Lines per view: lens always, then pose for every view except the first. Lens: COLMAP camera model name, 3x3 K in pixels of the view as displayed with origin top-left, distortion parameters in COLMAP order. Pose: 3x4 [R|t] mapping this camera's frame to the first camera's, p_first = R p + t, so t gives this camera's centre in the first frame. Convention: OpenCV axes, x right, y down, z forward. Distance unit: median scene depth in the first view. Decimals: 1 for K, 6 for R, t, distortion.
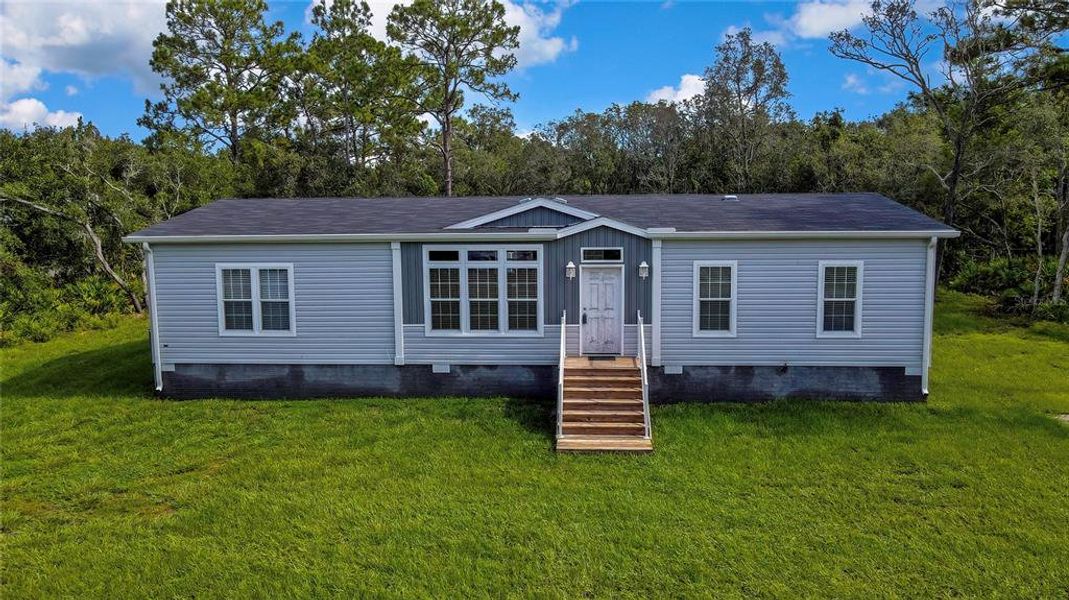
lens RADIAL K [[811.2, 0, 533.4], [0, 811.2, 304.0], [0, 0, 1]] dist [0.001336, 0.030344]
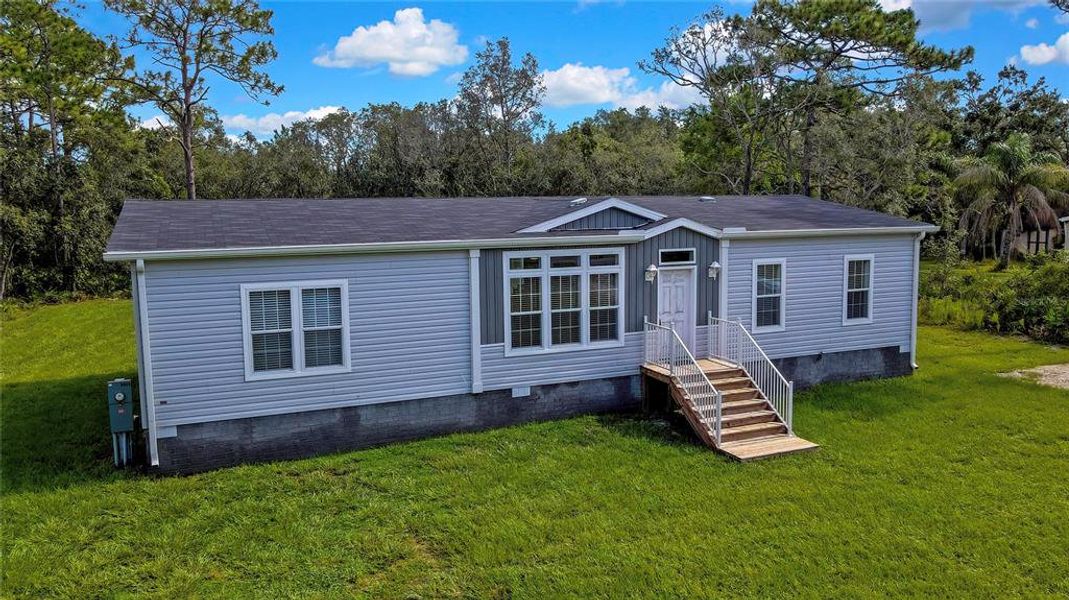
lens RADIAL K [[811.2, 0, 542.7], [0, 811.2, 299.0], [0, 0, 1]] dist [0.001336, 0.030344]
pose [[0.883326, -0.055654, 0.465444, -0.503302], [0.063026, 0.998012, -0.000279, -0.019167], [-0.464503, 0.029582, 0.885078, 0.213538]]
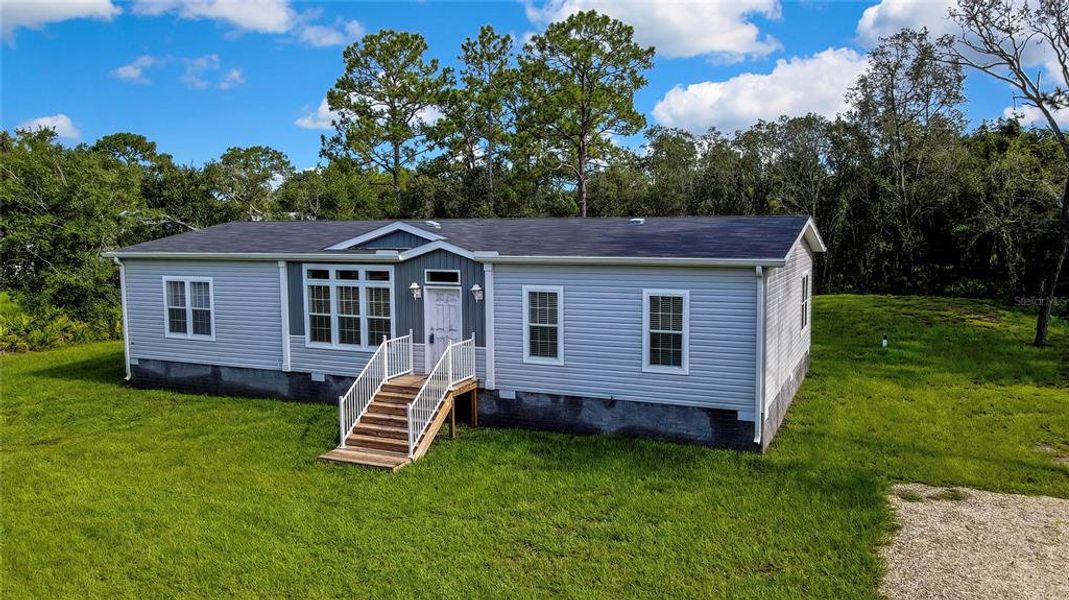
lens RADIAL K [[811.2, 0, 530.6], [0, 811.2, 304.8], [0, 0, 1]] dist [0.001336, 0.030344]
pose [[0.934863, 0.037425, -0.353032, 0.541951], [-0.045800, 0.998832, -0.015397, -0.014307], [0.352043, 0.030563, 0.935485, 0.080466]]
